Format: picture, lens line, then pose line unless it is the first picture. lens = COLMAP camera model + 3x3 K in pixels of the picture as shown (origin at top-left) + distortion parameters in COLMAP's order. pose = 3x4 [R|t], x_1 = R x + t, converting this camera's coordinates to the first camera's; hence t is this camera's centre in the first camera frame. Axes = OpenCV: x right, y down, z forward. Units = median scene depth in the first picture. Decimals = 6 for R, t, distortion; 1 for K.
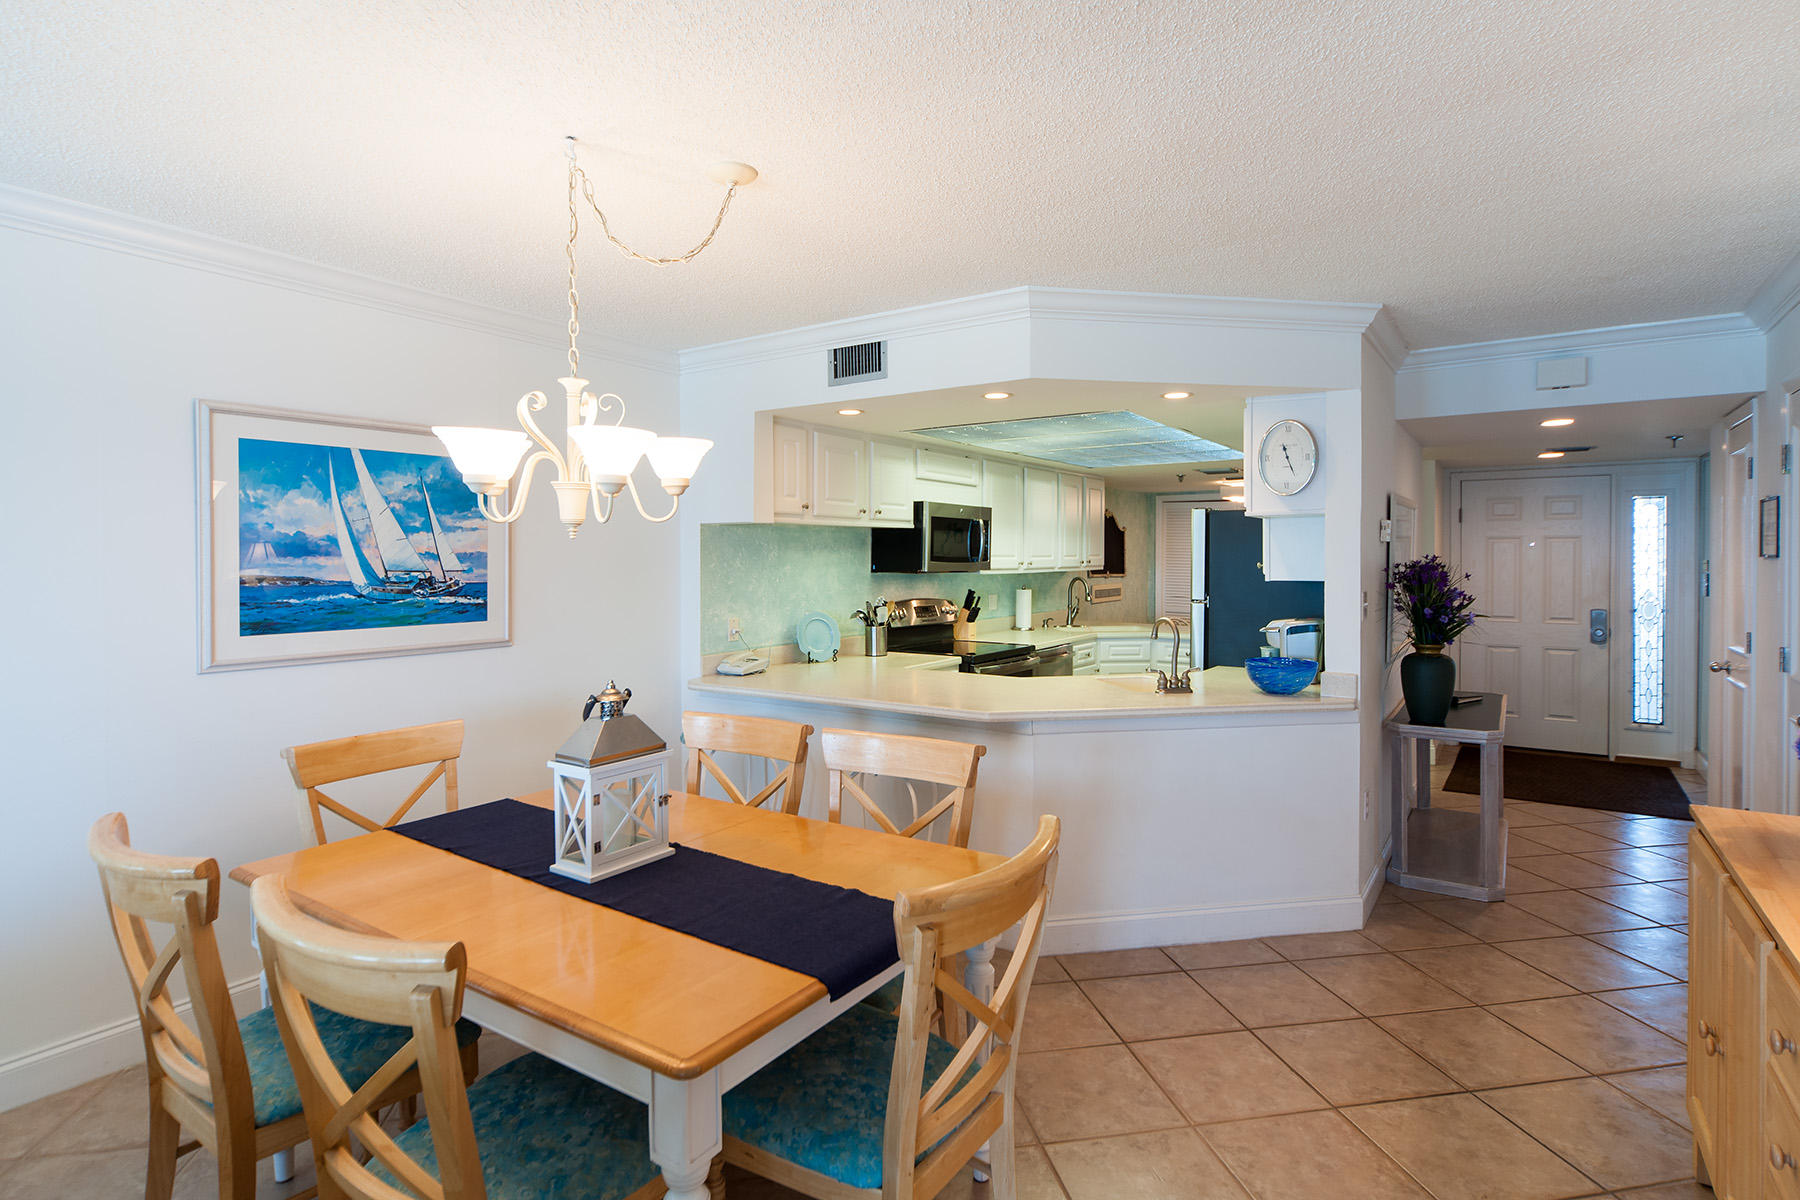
lens RADIAL K [[932.9, 0, 894.6], [0, 932.9, 569.8], [0, 0, 1]] dist [-0.002356, -0.000701]
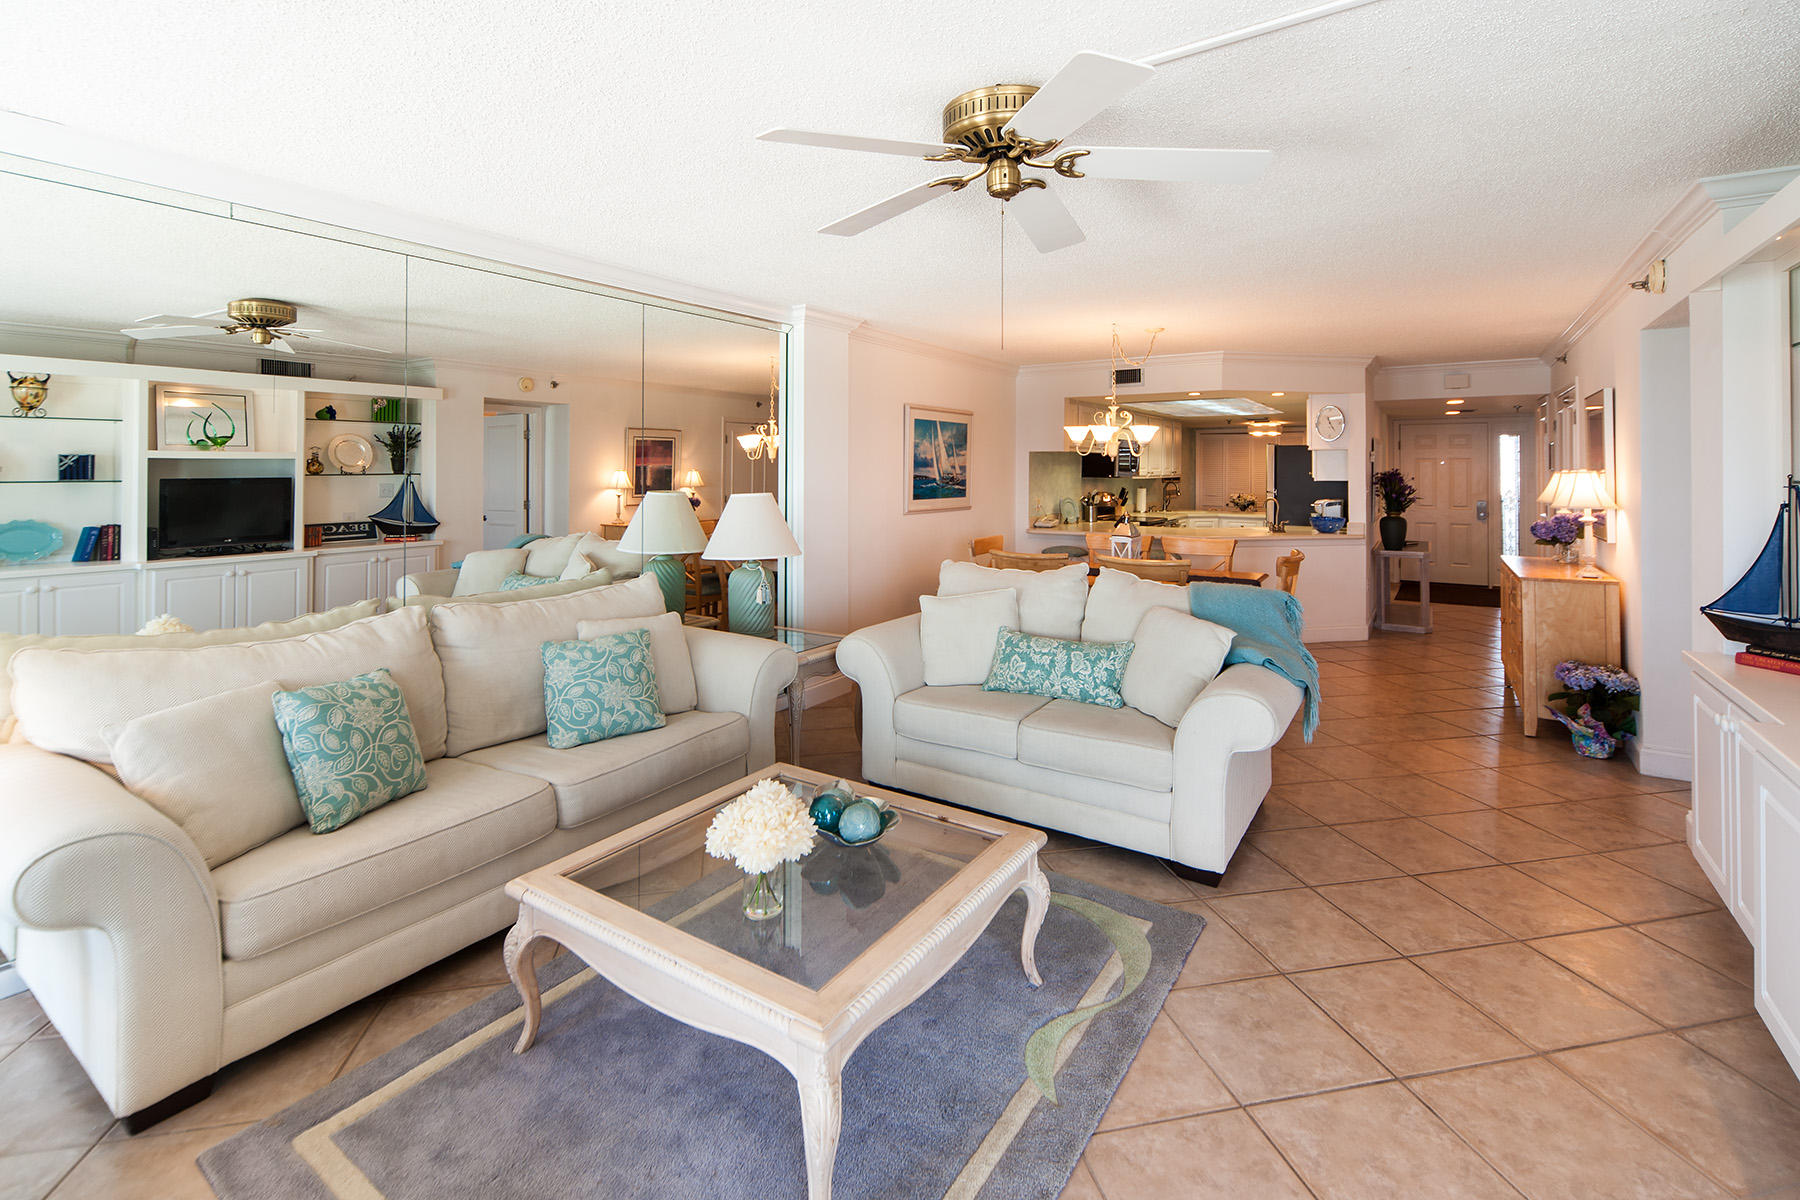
lens RADIAL K [[810.5, 0, 889.0], [0, 810.5, 463.5], [0, 0, 1]] dist [-0.000412, -0.000338]
pose [[0.999989, 0.003551, 0.002970, -0.507110], [-0.003484, 0.999748, -0.022193, 0.015444], [-0.003048, 0.022182, 0.999749, -0.730134]]
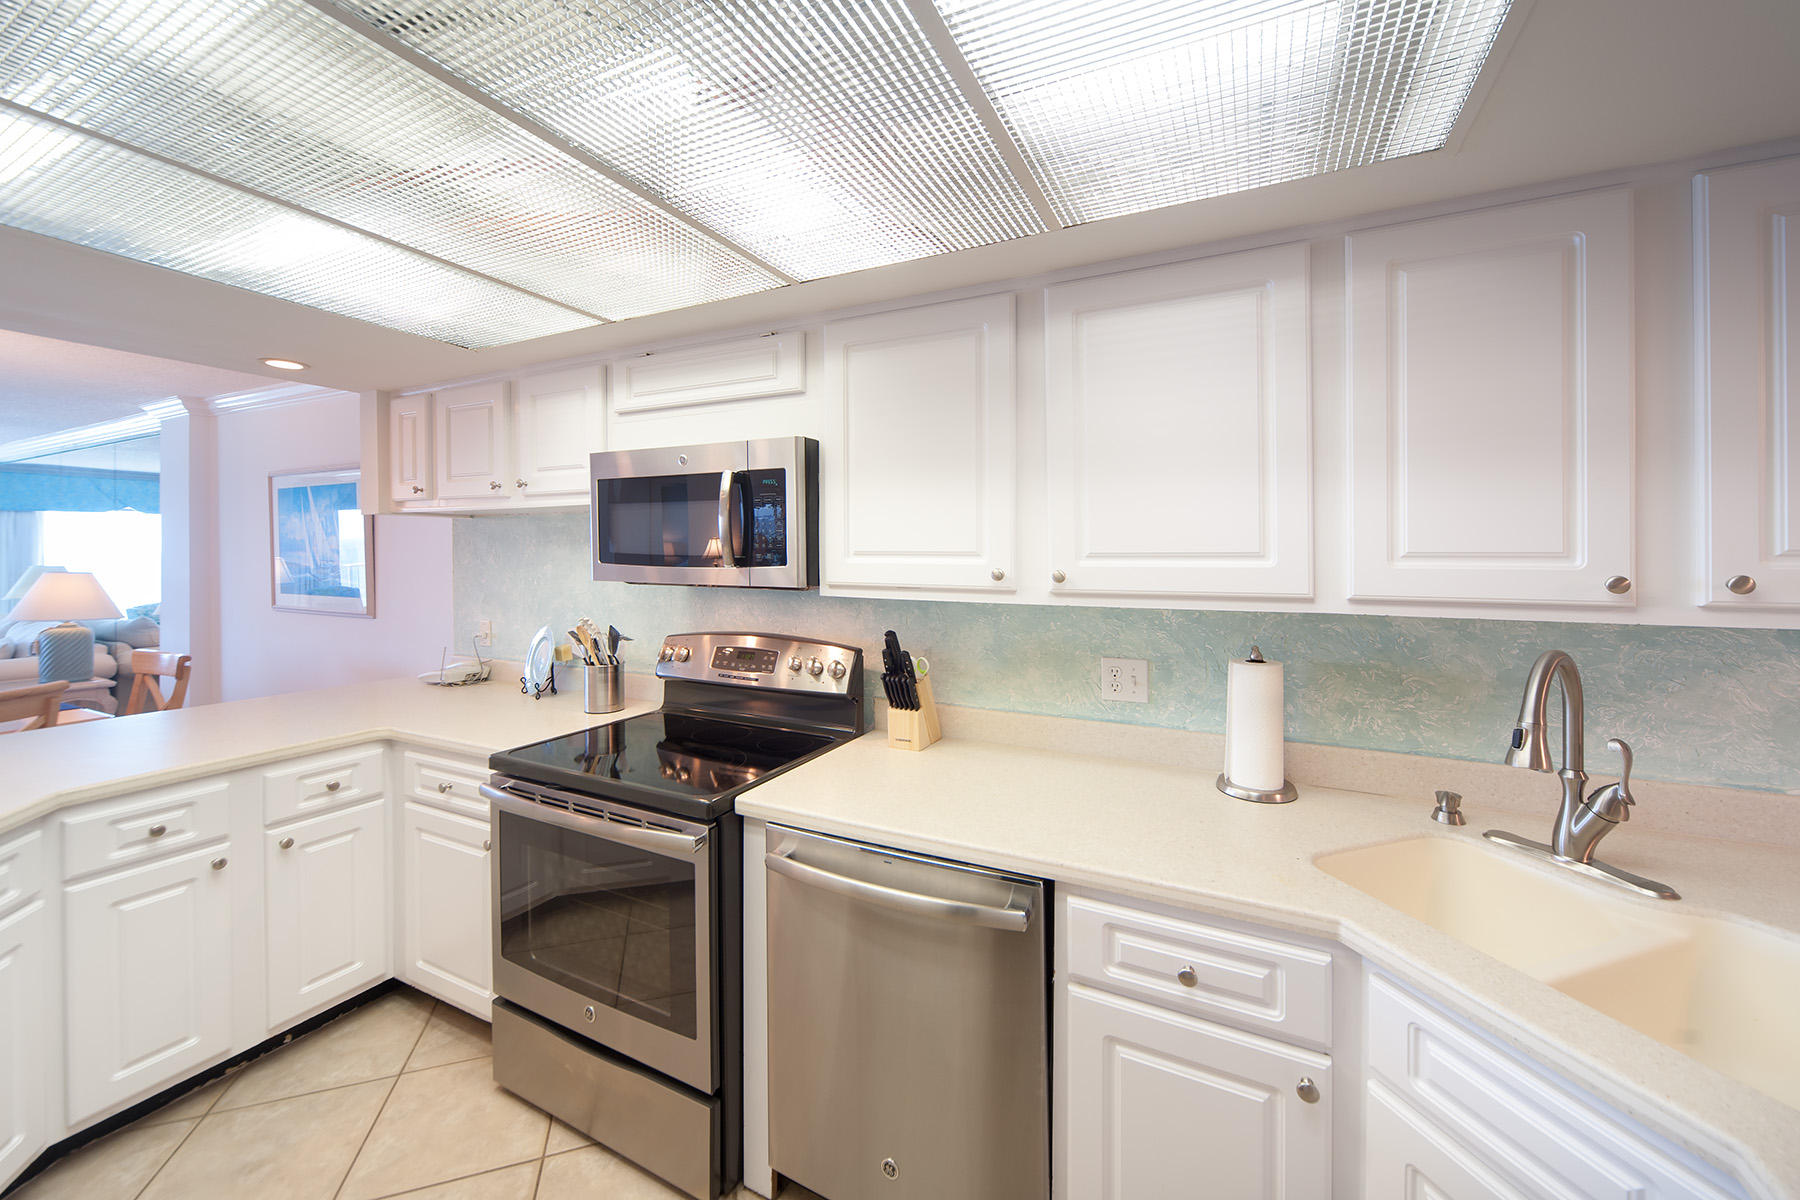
lens RADIAL K [[659.8, 0, 941.1], [0, 659.8, 556.8], [0, 0, 1]] dist [-0.000378, -0.000210]
pose [[0.157977, 0.005948, -0.987425, 0.526726], [-0.017522, 0.999841, 0.003219, -0.020146], [0.987287, 0.016793, 0.158056, 1.334283]]
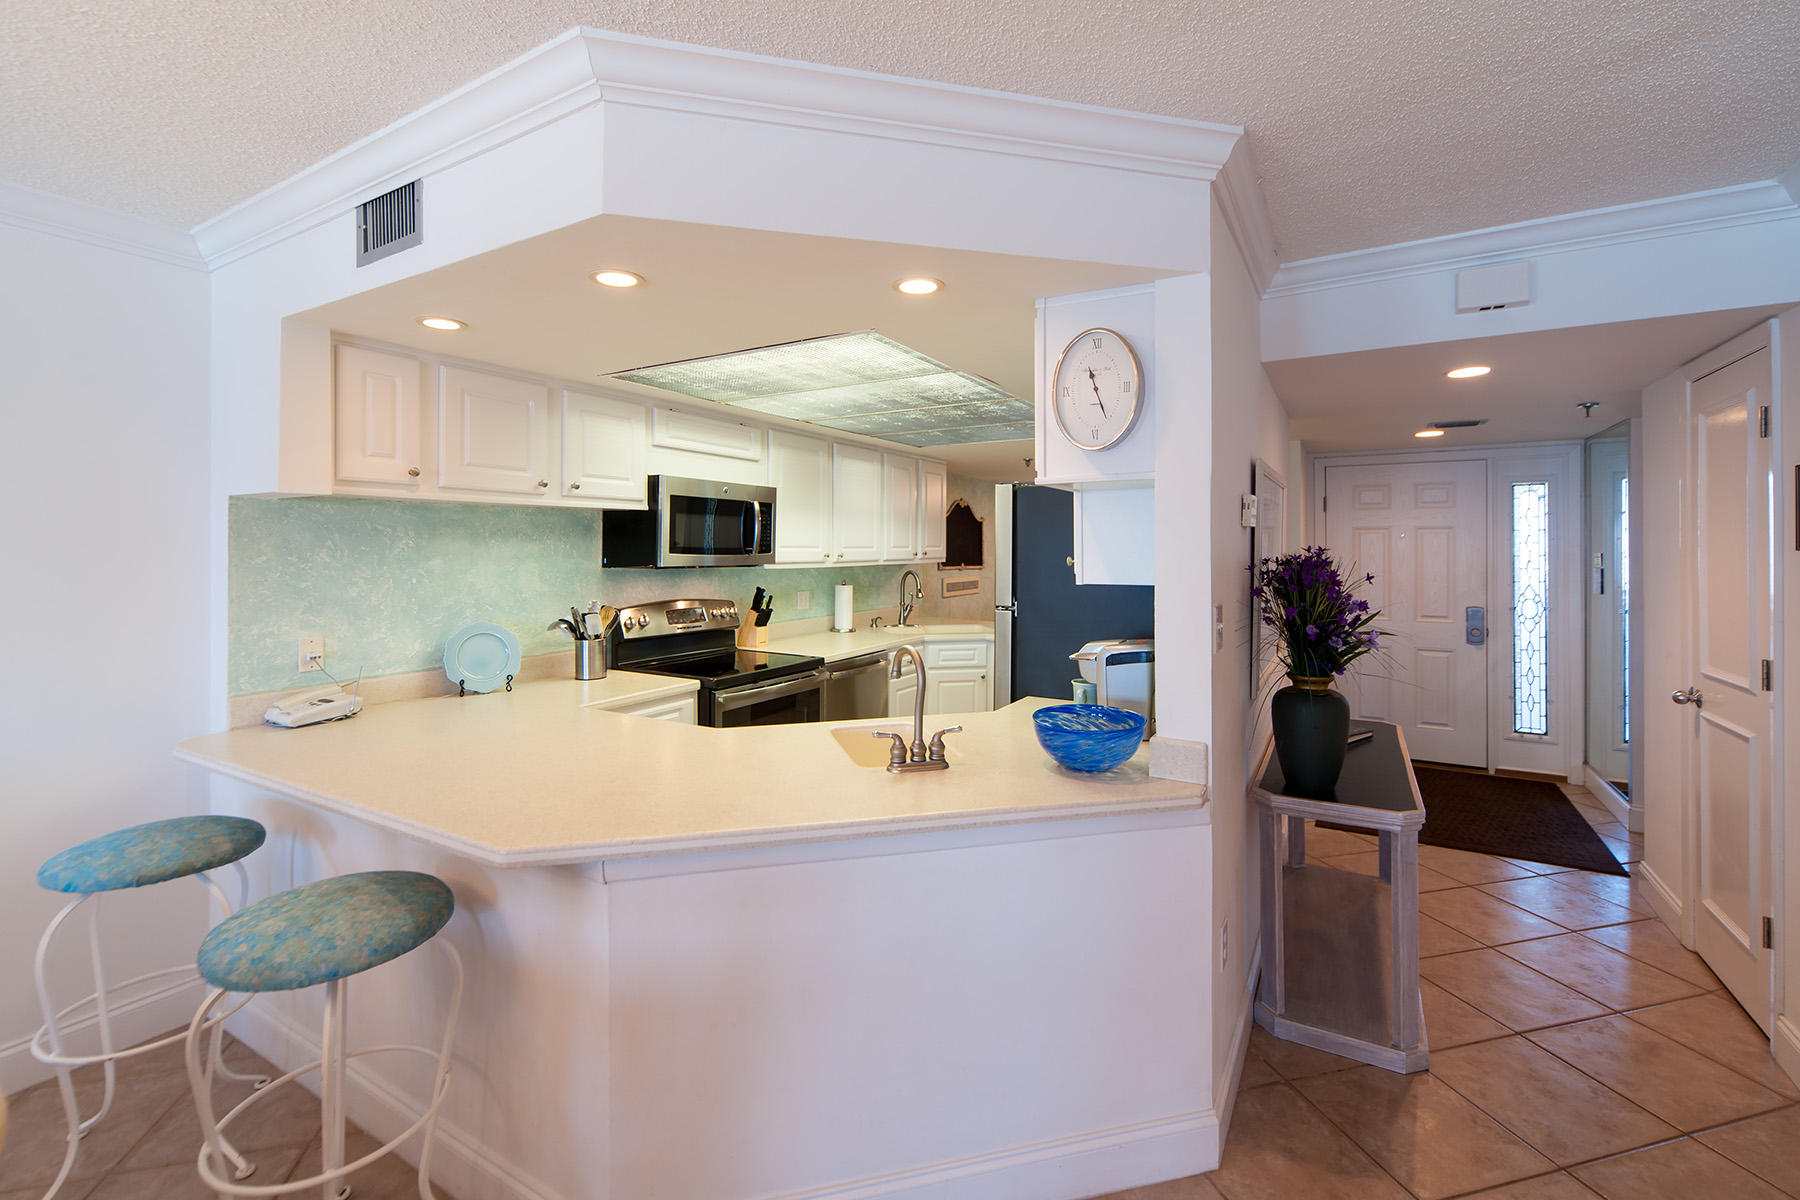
lens RADIAL K [[784.6, 0, 885.2], [0, 784.6, 543.6], [0, 0, 1]] dist [-0.000036, -0.000277]
pose [[0.998439, 0.002408, 0.055803, 0.210967], [-0.001330, 0.999812, -0.019341, -0.005757], [-0.055839, 0.019237, 0.998254, 0.407799]]
